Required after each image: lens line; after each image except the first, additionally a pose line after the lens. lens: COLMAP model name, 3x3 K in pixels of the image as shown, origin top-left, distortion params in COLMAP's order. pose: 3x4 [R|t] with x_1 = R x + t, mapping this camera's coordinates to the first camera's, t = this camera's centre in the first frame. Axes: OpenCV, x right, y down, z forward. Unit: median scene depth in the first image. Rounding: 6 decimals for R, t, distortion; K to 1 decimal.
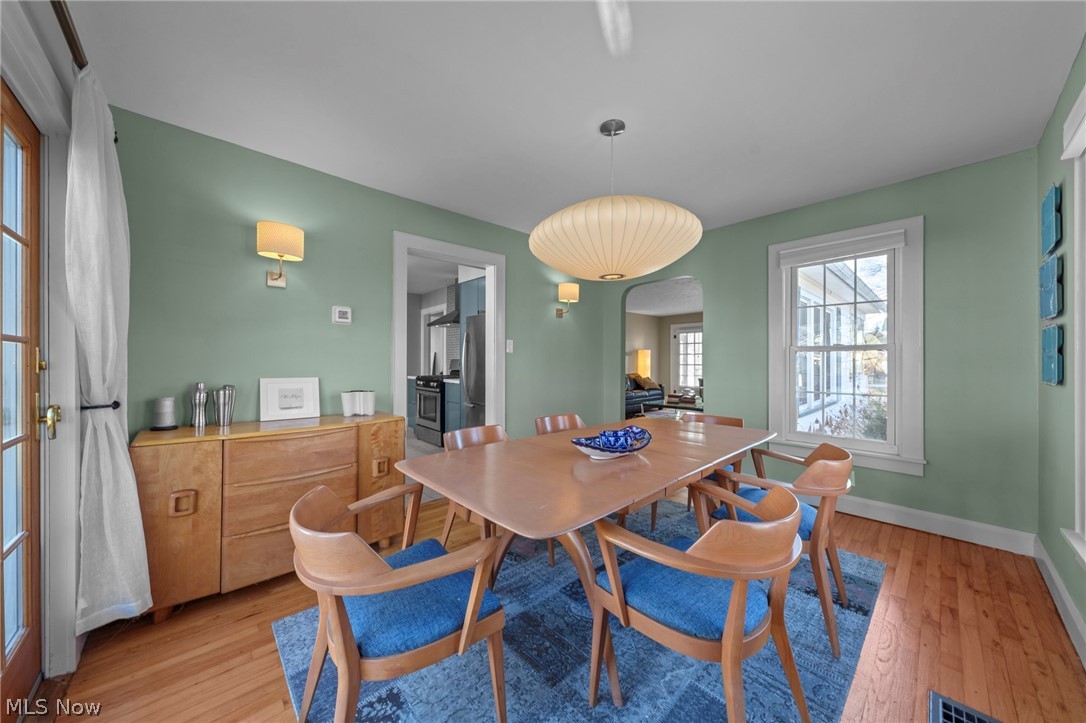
lens RADIAL K [[372.5, 0, 539.5], [0, 372.5, 366.1], [0, 0, 1]] dist [-0.000030, 0.000027]
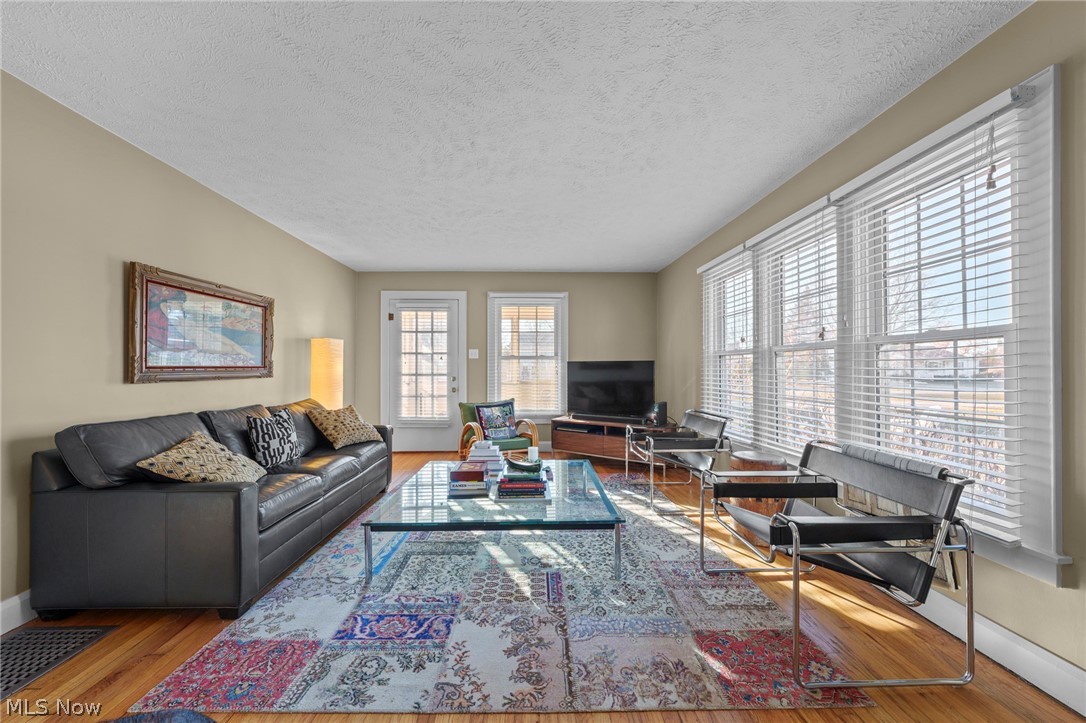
lens RADIAL K [[396.9, 0, 536.9], [0, 396.9, 362.3], [0, 0, 1]] dist [-0.002289, -0.000183]
pose [[0.665026, 0.012912, 0.746708, 0.124178], [0.008742, 0.999647, -0.025071, -0.005928], [-0.746769, 0.023201, 0.664679, 0.604367]]
